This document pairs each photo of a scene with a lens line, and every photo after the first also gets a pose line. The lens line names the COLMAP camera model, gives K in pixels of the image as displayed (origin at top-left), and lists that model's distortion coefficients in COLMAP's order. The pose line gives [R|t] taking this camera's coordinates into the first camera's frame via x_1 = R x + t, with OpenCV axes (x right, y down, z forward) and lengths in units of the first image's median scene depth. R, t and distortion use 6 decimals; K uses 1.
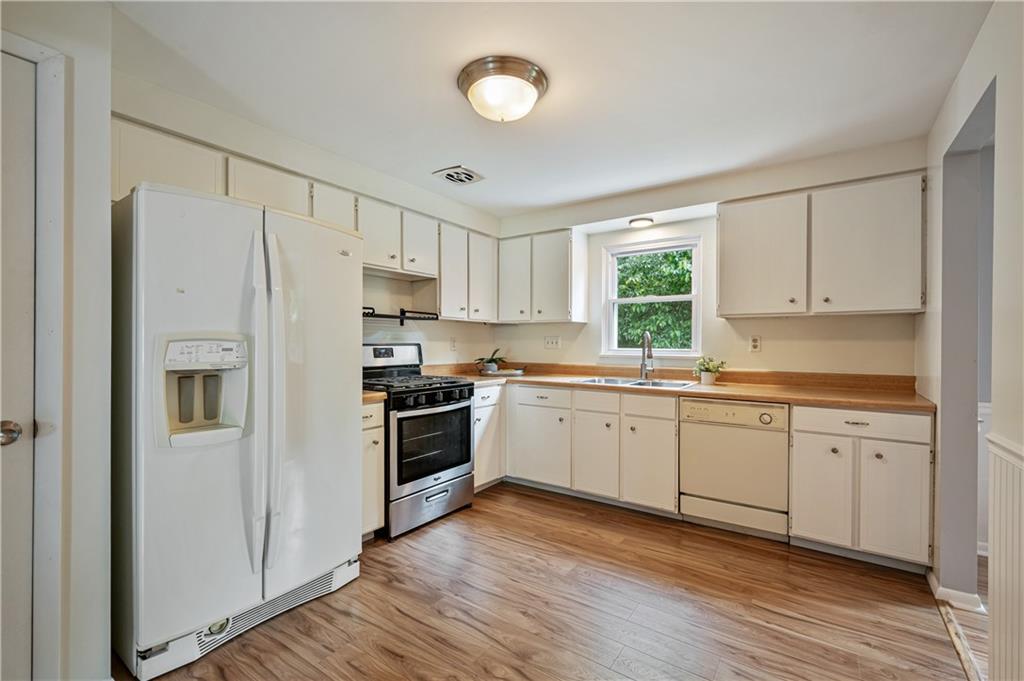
lens RADIAL K [[446.9, 0, 507.4], [0, 446.9, 341.1], [0, 0, 1]] dist [-0.000310, 0.000168]
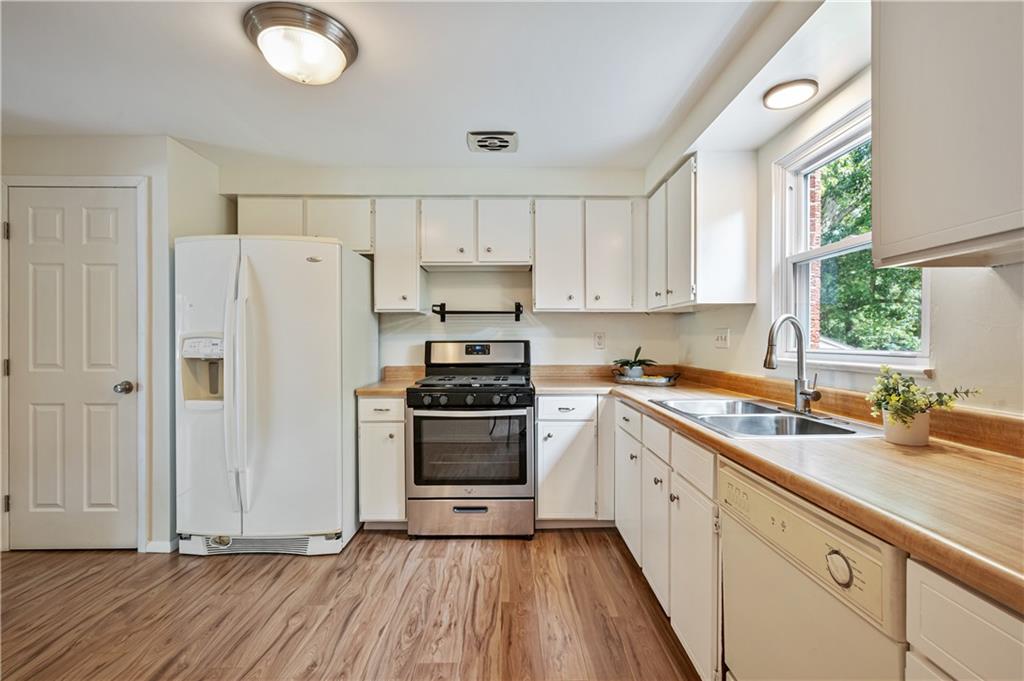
lens RADIAL K [[446.9, 0, 510.1], [0, 446.9, 340.3], [0, 0, 1]] dist [-0.000310, 0.000168]
pose [[0.584971, -0.003166, -0.811048, 0.603698], [0.005395, 0.999985, -0.000013, 0.006348], [0.811036, -0.004369, 0.584979, 0.532573]]
